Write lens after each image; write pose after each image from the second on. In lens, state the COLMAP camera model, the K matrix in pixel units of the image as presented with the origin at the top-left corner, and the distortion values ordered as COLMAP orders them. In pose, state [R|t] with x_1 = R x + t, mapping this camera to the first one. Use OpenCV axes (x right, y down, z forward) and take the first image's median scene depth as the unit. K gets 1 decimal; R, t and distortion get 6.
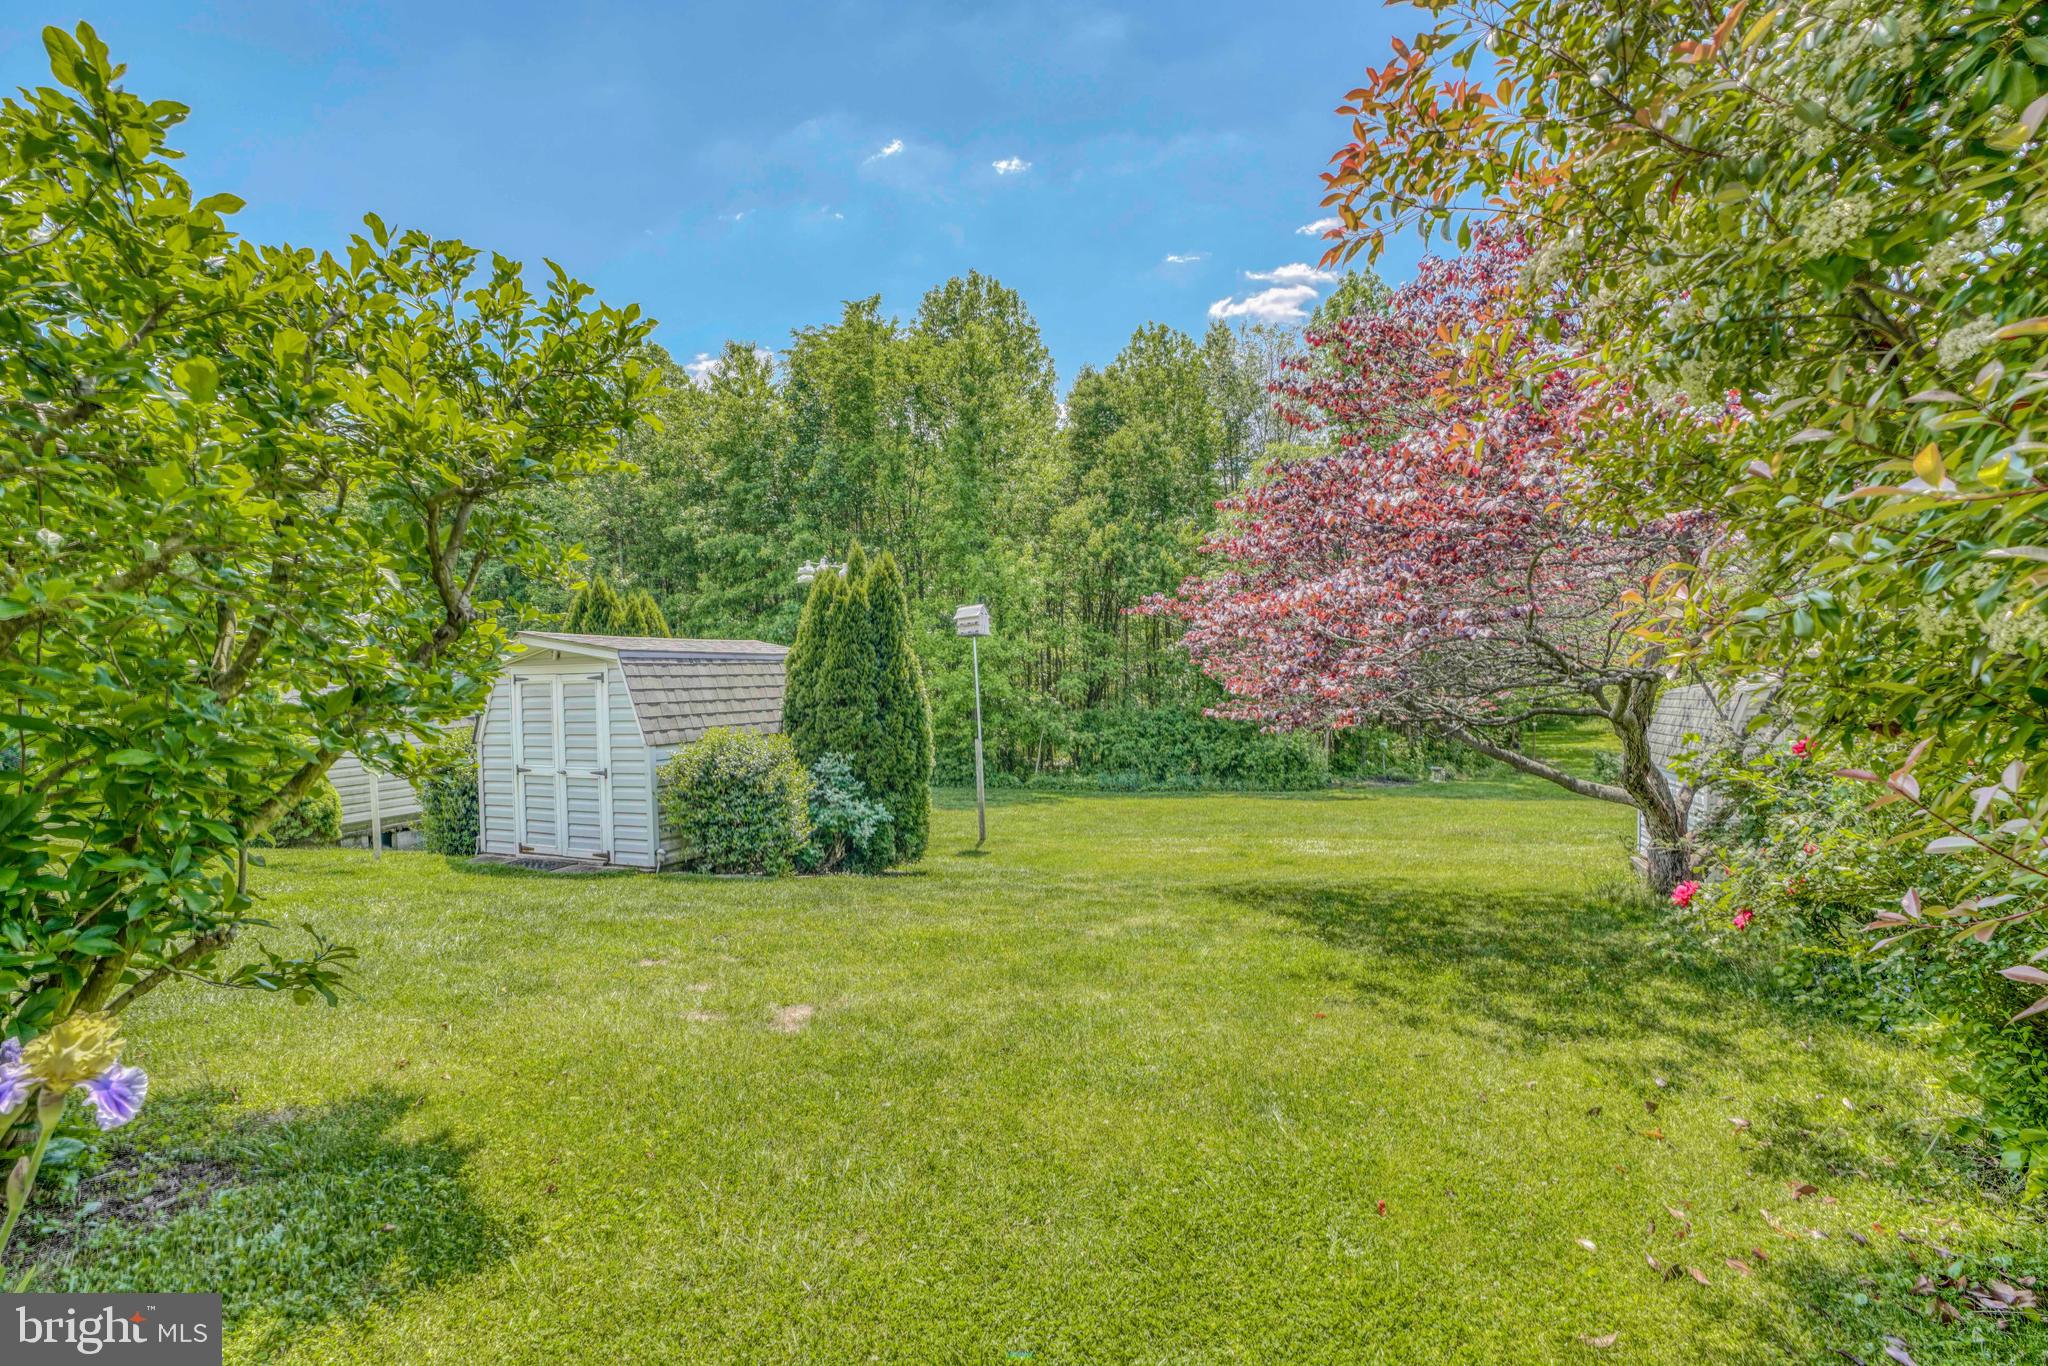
lens RADIAL K [[938.0, 0, 1019.4], [0, 938.0, 691.3], [0, 0, 1]] dist [-0.045959, 0.004319]
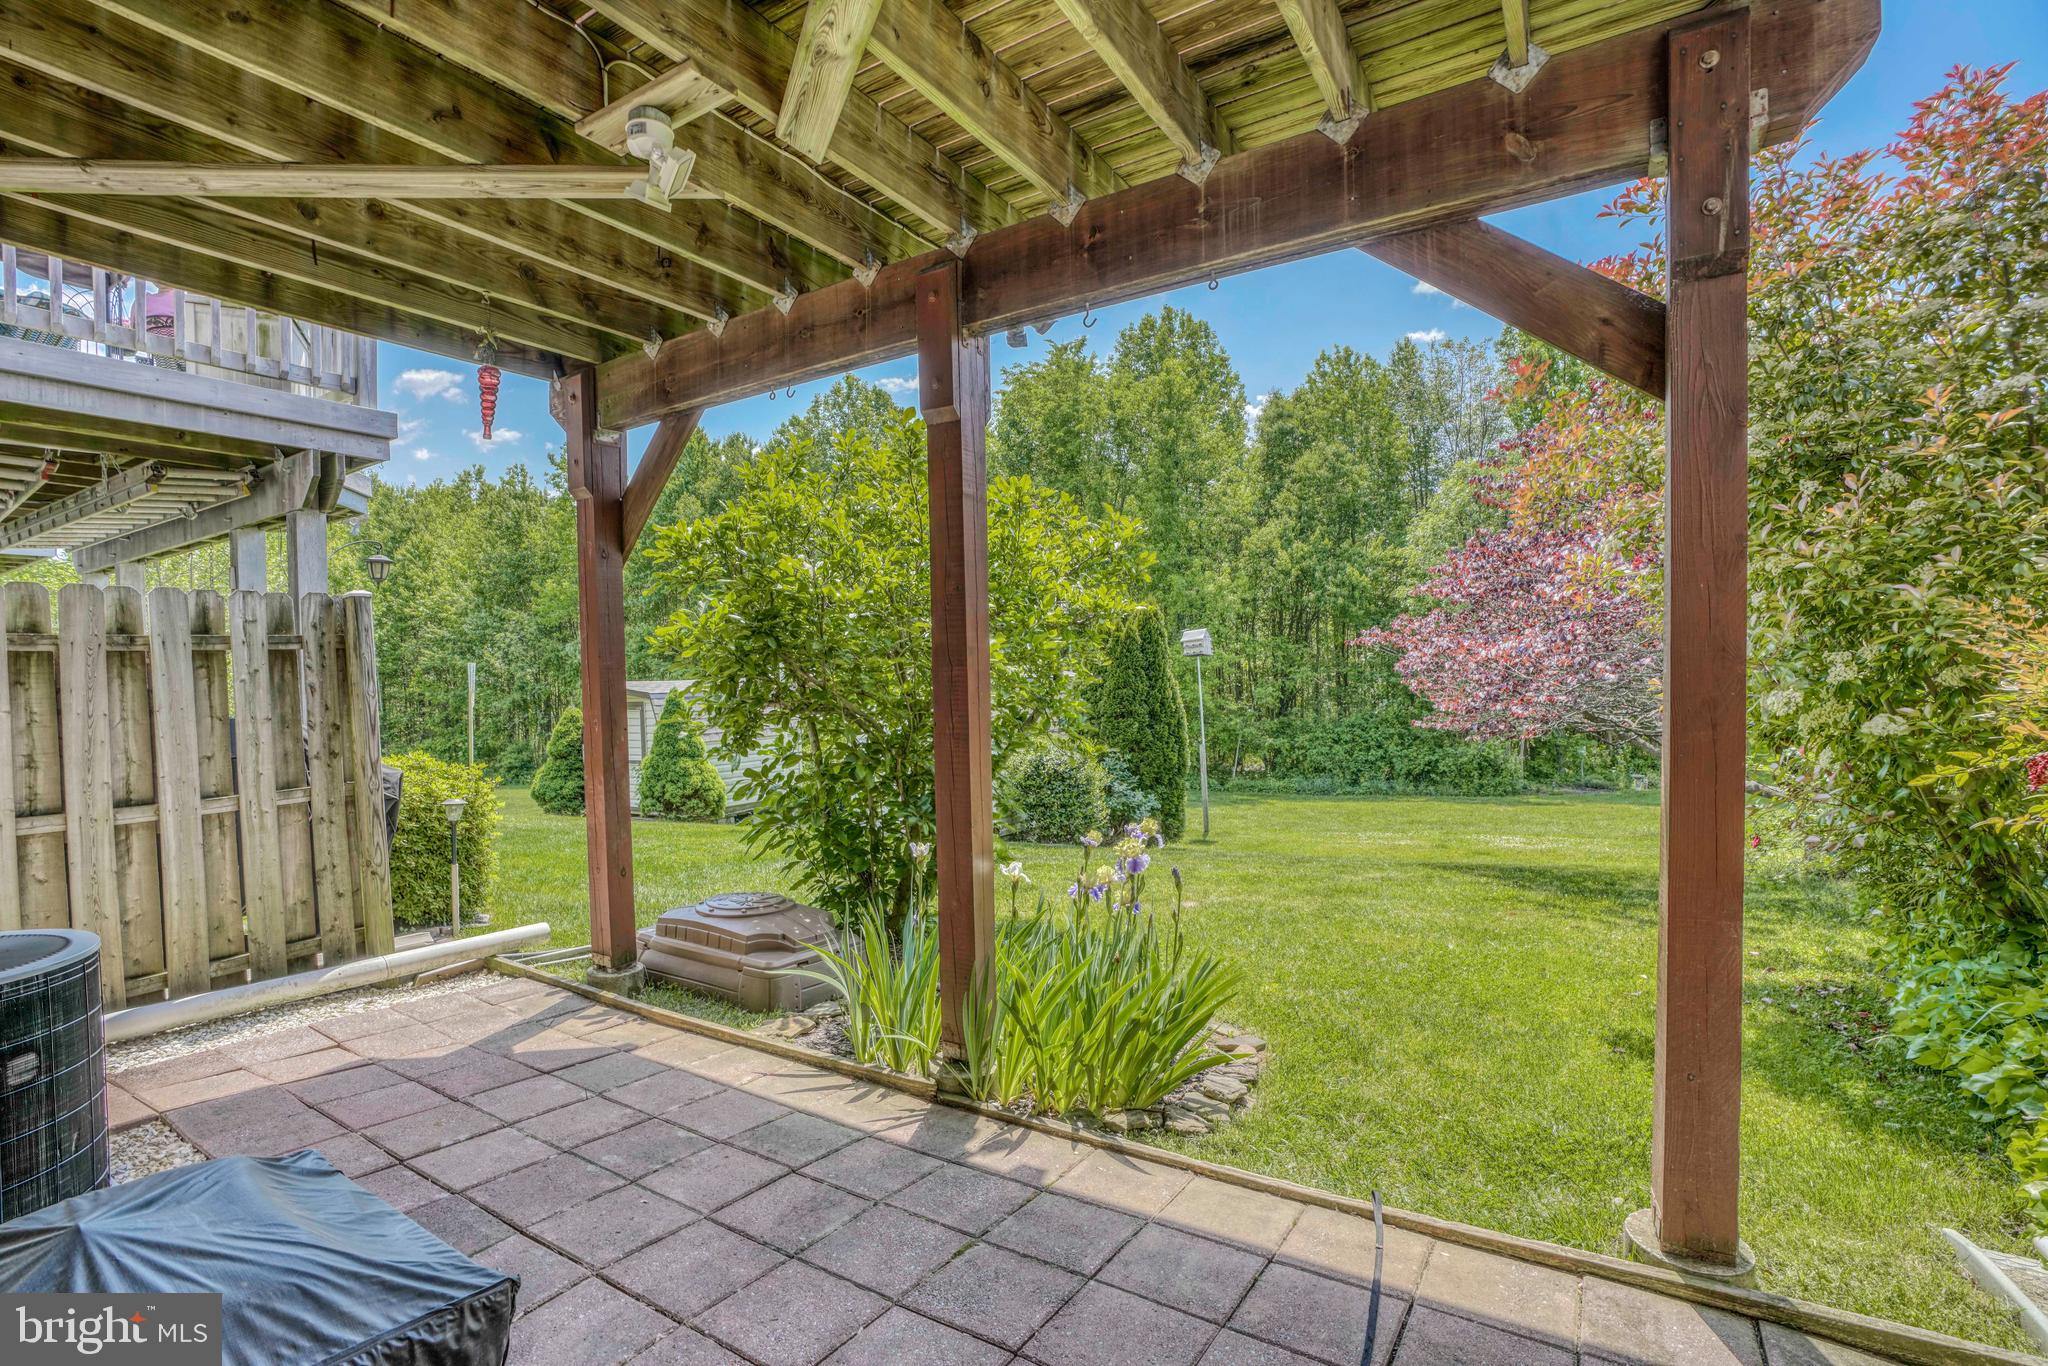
lens RADIAL K [[938.0, 0, 1029.0], [0, 938.0, 683.9], [0, 0, 1]] dist [-0.045959, 0.004319]
pose [[0.985333, -0.004595, -0.170582, -0.030209], [0.002246, 0.999900, -0.013961, -0.004465], [0.170629, 0.013373, 0.985245, -0.096409]]
